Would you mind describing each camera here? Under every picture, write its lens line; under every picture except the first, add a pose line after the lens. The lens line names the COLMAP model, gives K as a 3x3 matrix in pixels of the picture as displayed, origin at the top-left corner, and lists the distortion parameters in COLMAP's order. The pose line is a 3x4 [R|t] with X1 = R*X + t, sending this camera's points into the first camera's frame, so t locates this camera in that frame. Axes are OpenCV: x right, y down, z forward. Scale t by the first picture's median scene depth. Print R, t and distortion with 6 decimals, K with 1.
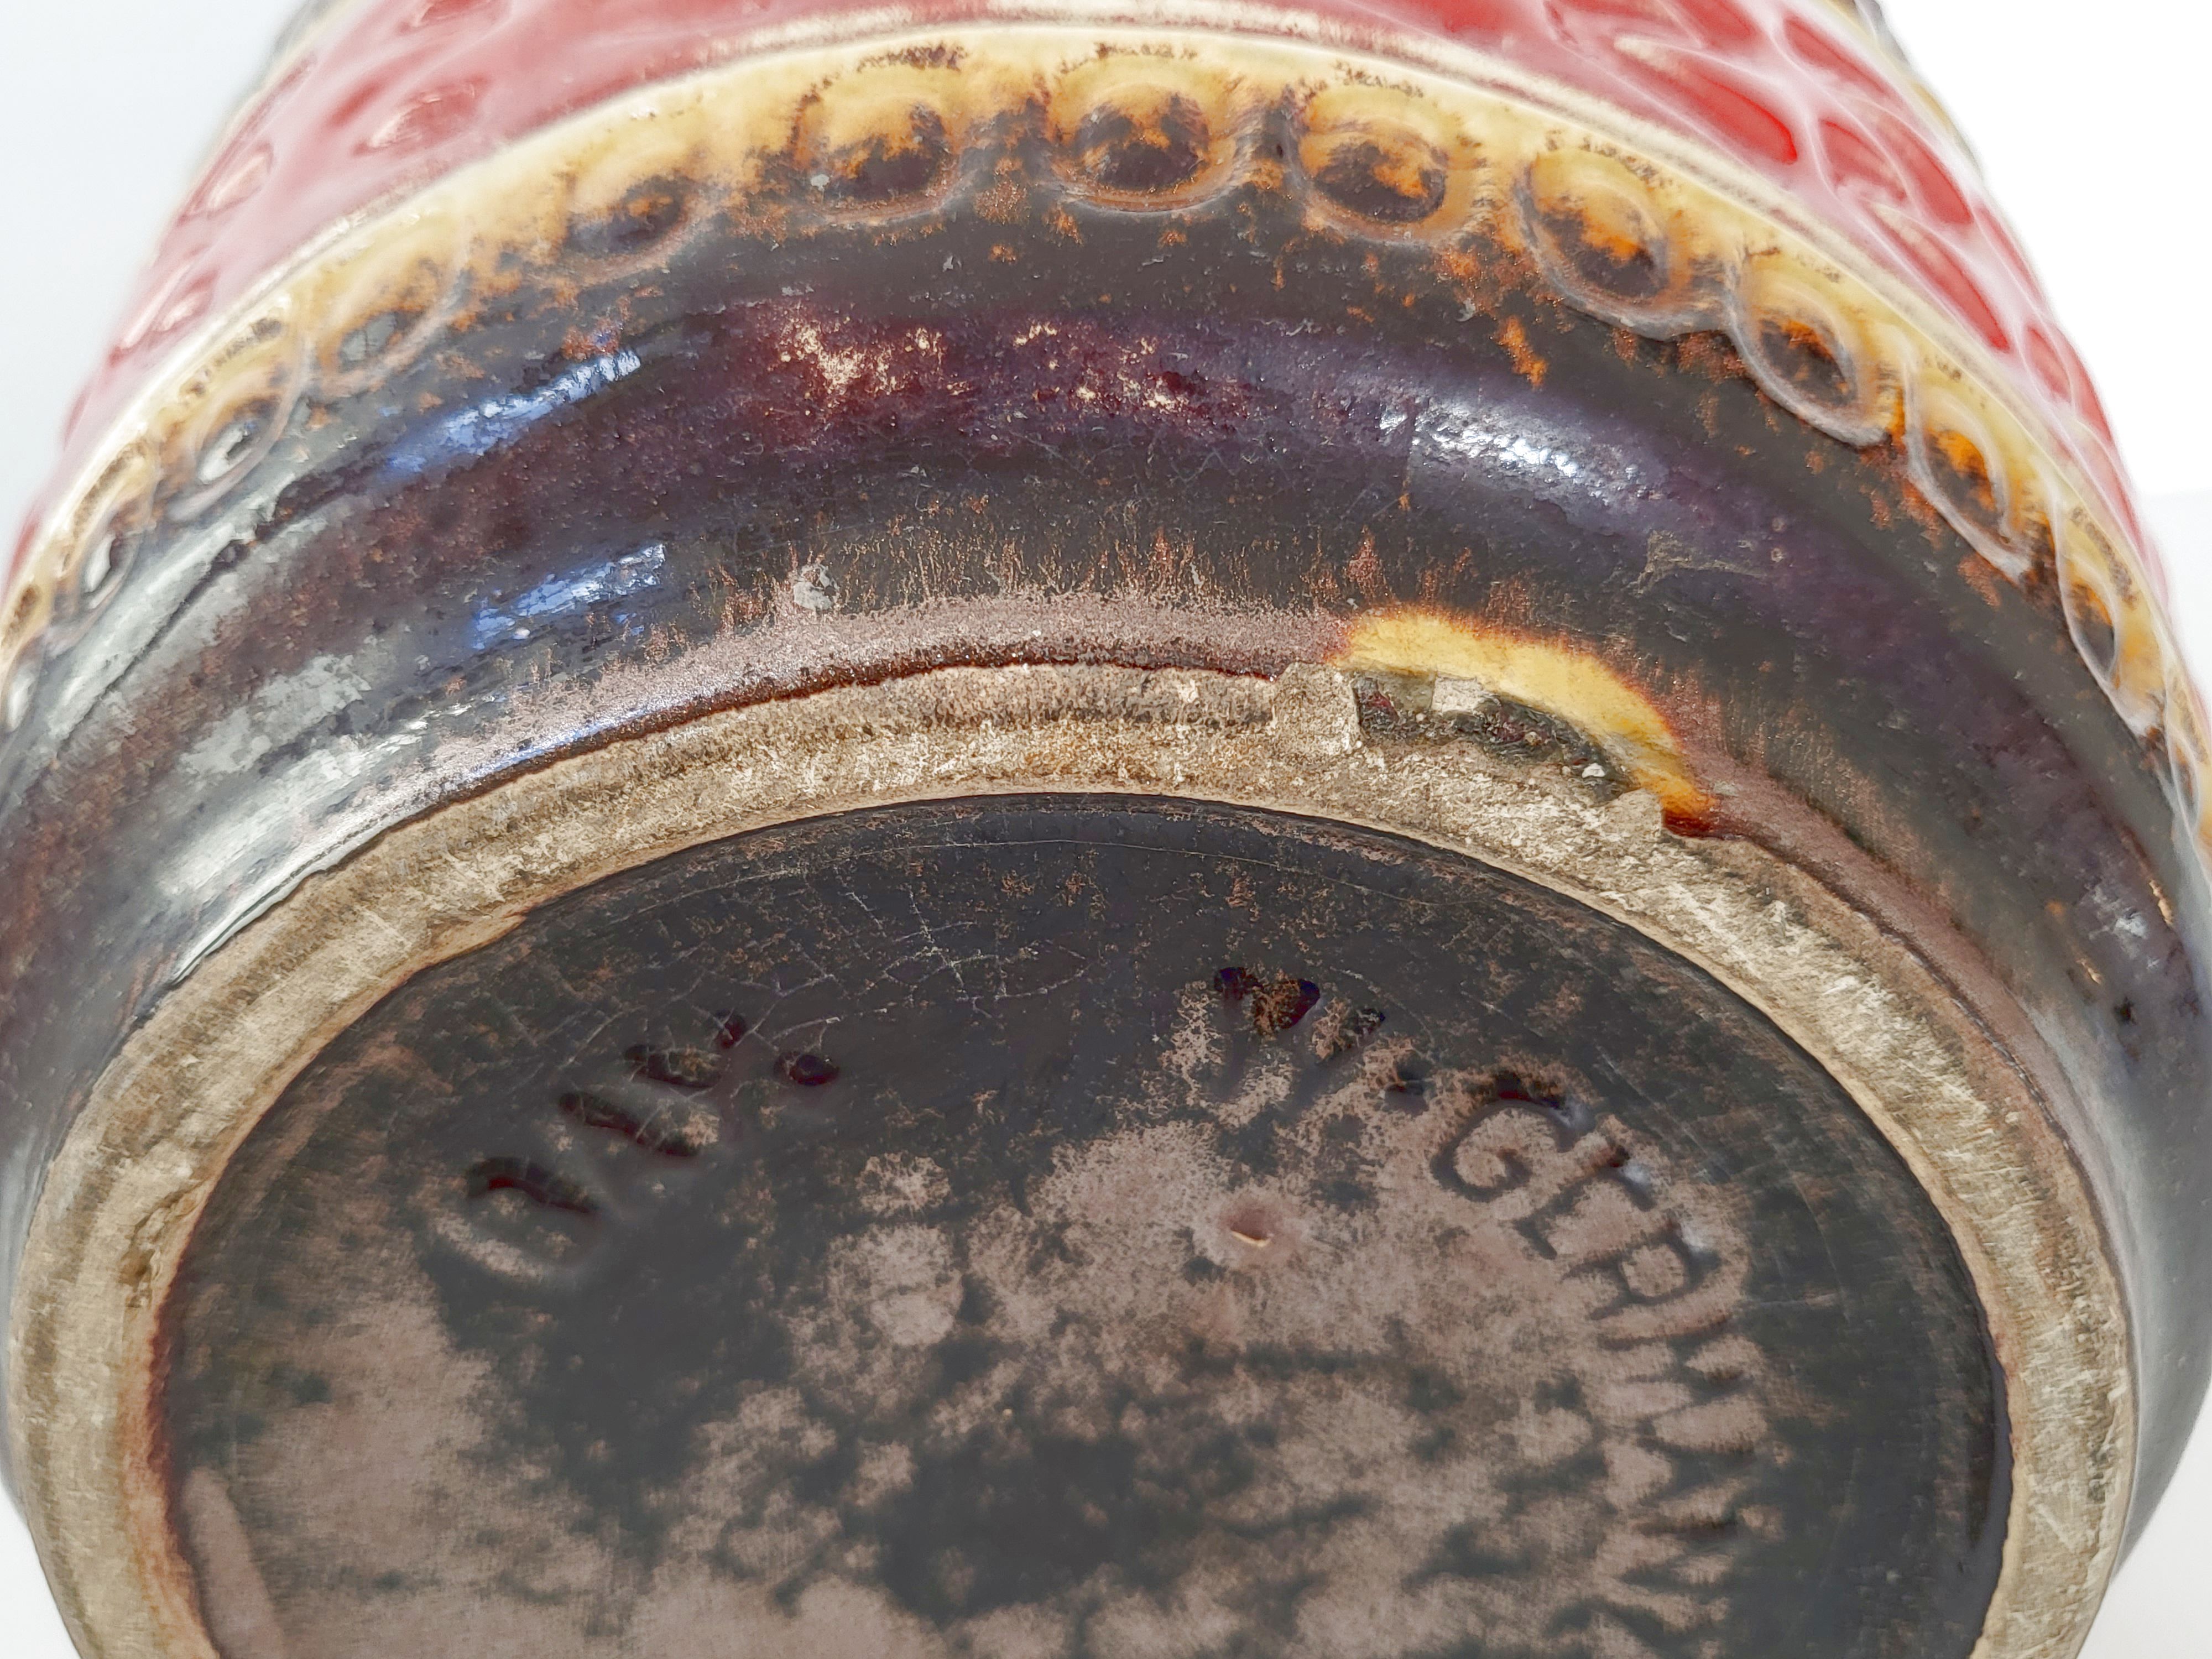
lens RADIAL K [[1923.1, 0, 1103.2], [0, 1923.1, 832.0], [0, 0, 1]] dist [-0.080051, 0.077060]
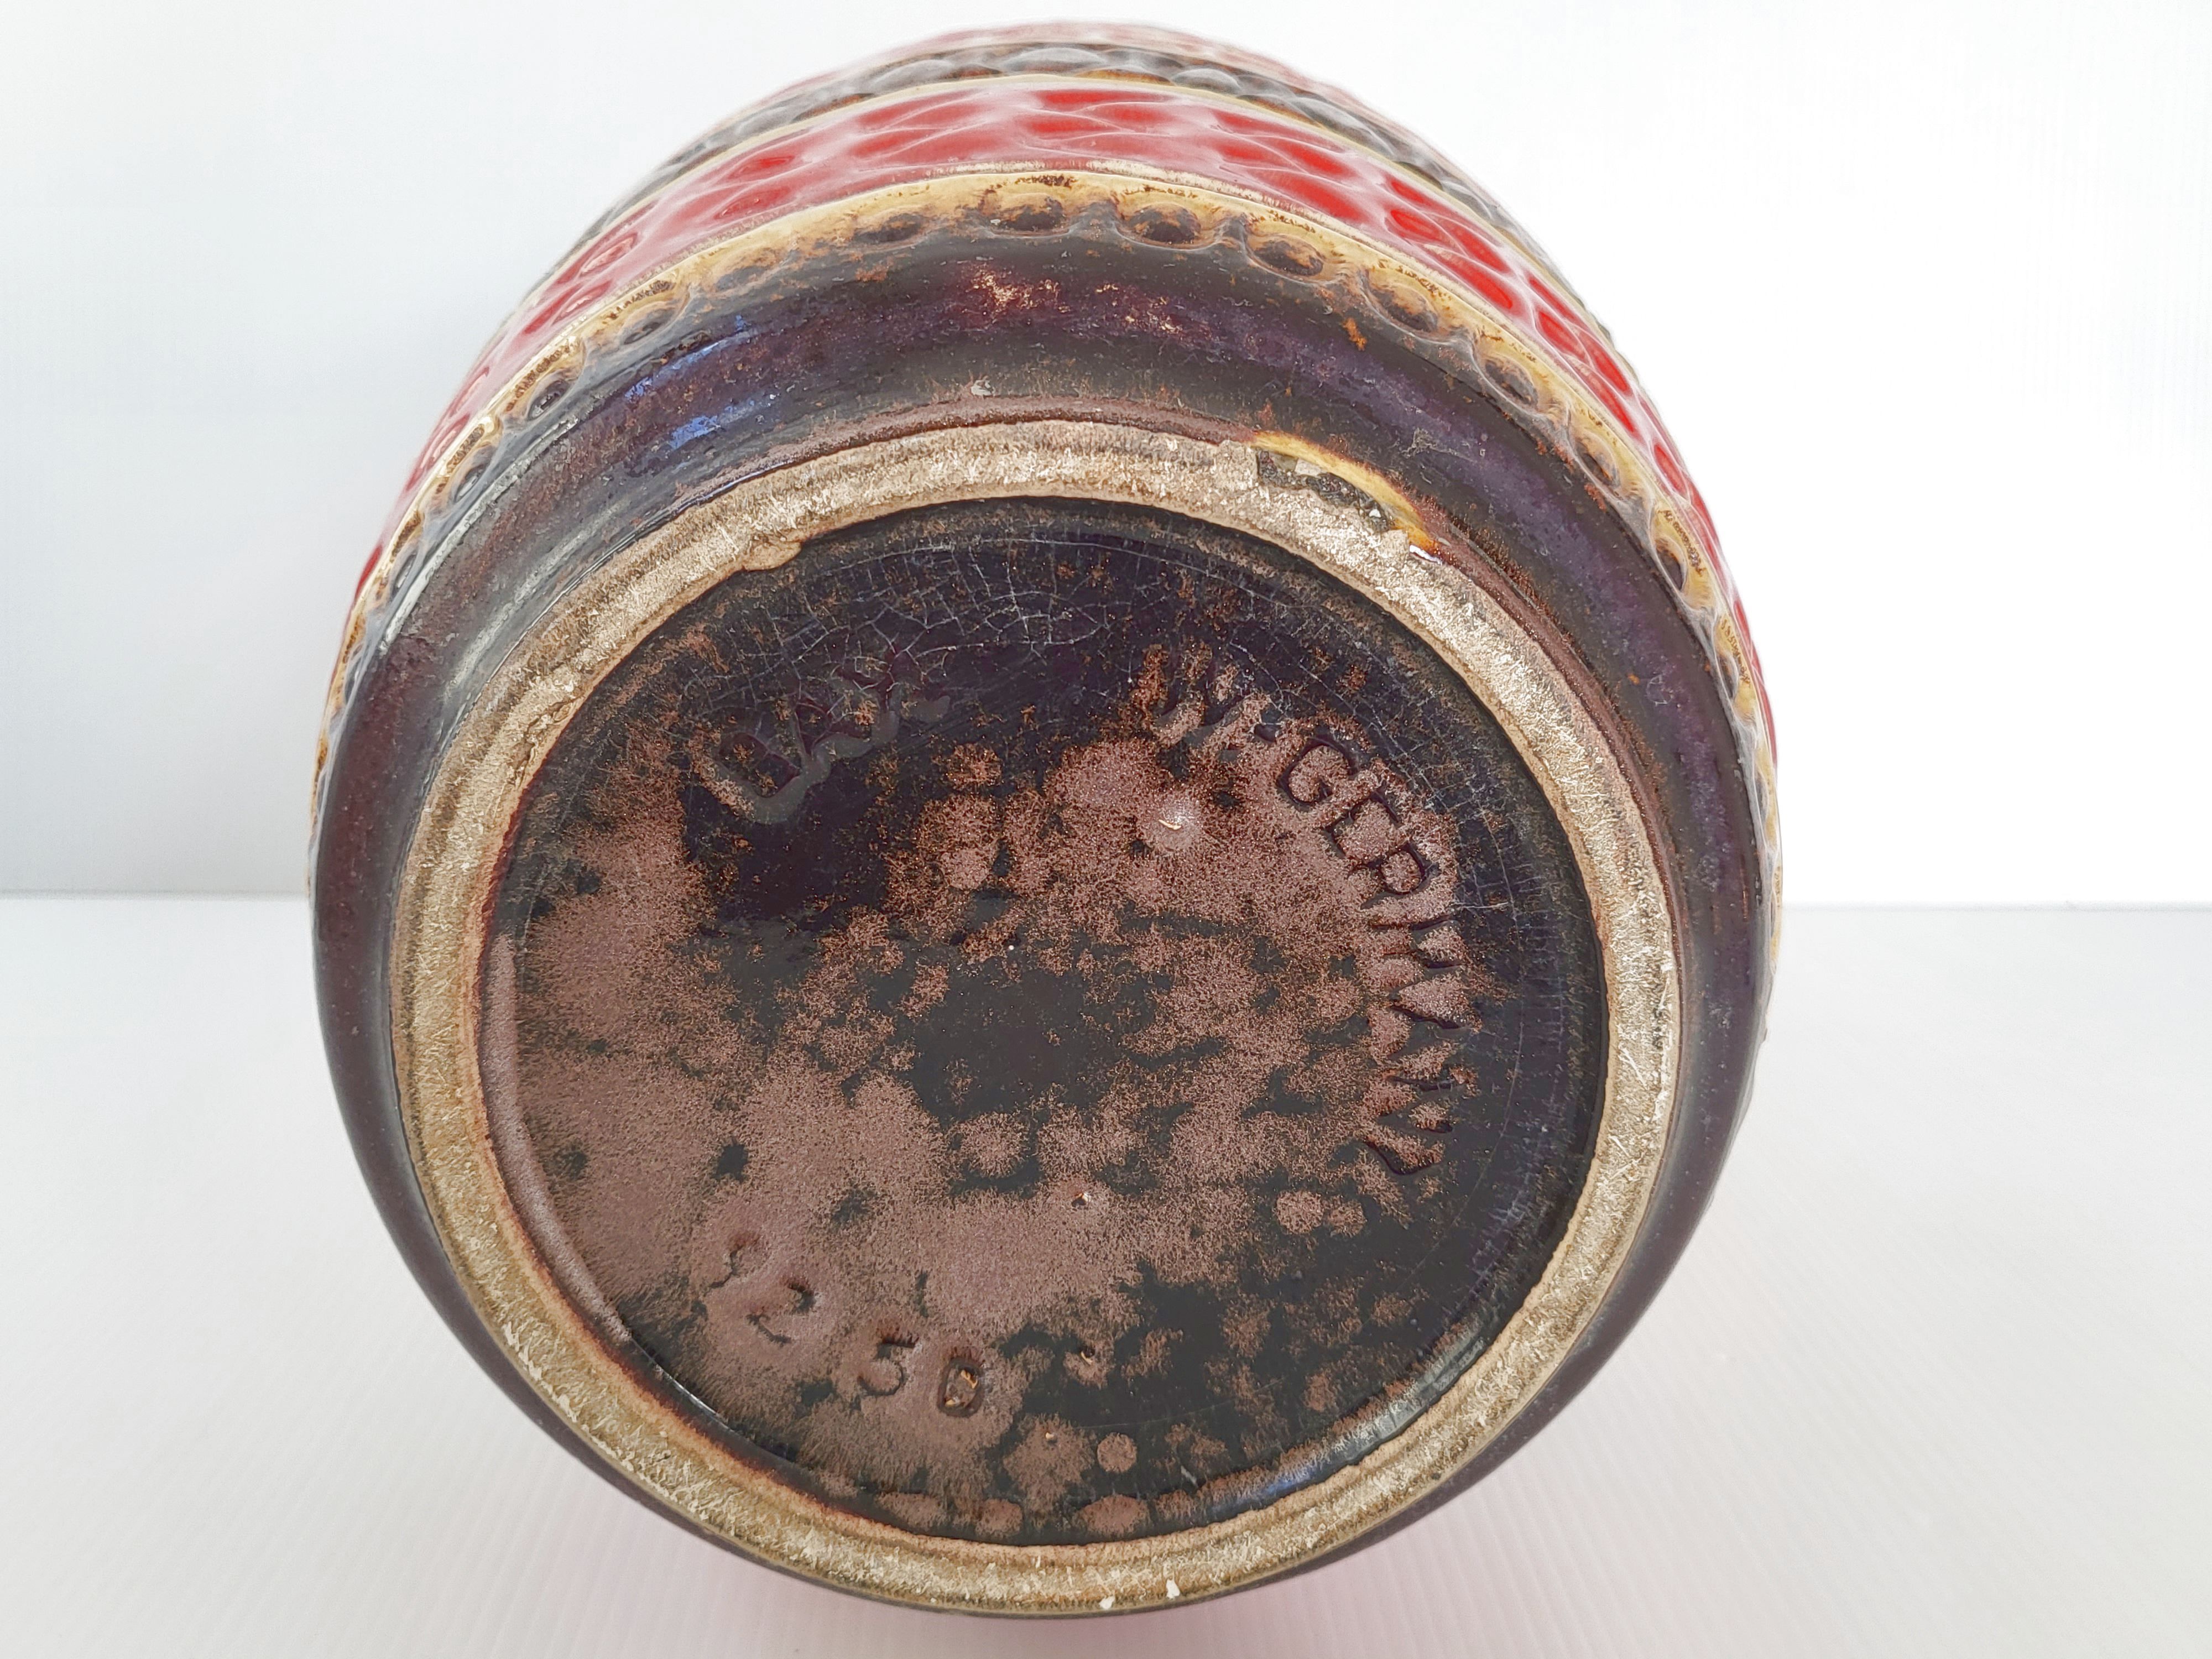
lens RADIAL K [[1671.2, 0, 1105.7], [0, 1671.2, 830.0], [0, 0, 1]] dist [-0.012306, -0.008704]
pose [[0.993666, 0.104274, 0.041880, -0.044606], [-0.093683, 0.974547, -0.203671, 0.551208], [-0.062051, 0.198457, 0.978143, -0.487967]]
